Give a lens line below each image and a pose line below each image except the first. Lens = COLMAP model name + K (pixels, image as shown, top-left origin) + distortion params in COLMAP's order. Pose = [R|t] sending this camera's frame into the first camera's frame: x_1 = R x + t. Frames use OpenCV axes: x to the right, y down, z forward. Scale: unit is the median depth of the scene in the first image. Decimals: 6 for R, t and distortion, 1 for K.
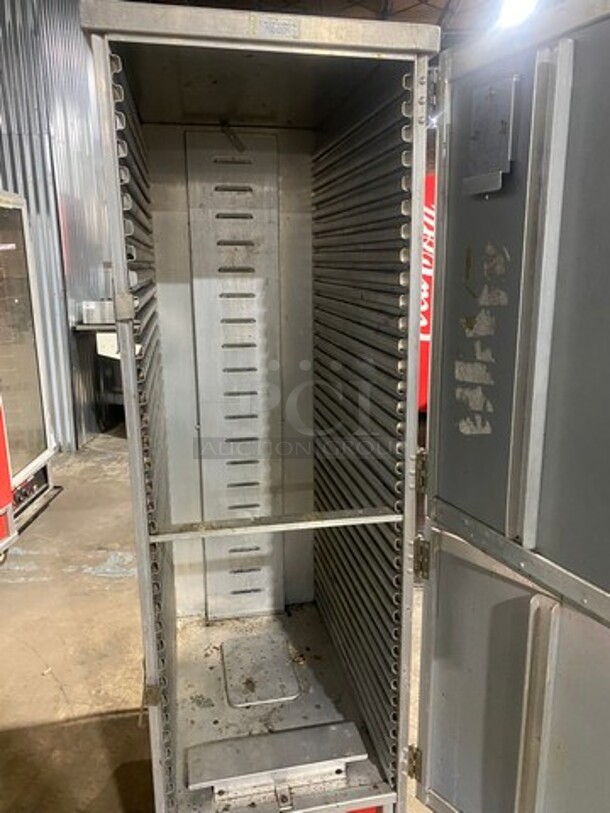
lens RADIAL K [[614.8, 0, 312.2], [0, 614.8, 405.6], [0, 0, 1]] dist [0.014557, -0.006030]
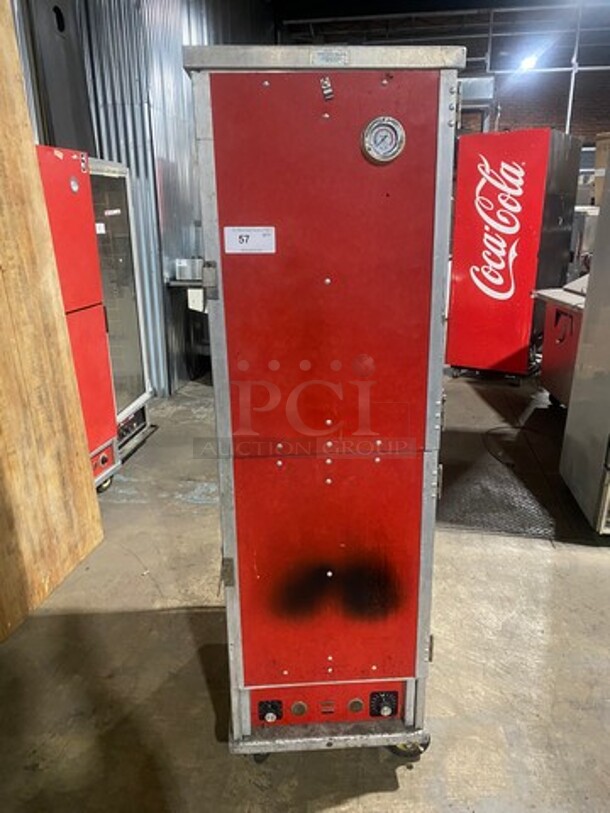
lens RADIAL K [[614.8, 0, 307.5], [0, 614.8, 403.4], [0, 0, 1]] dist [0.014557, -0.006030]
pose [[0.989561, 0.036993, -0.139286, 0.044917], [-0.027401, 0.997159, 0.070167, 0.005801], [0.141486, -0.065618, 0.987763, -0.141393]]
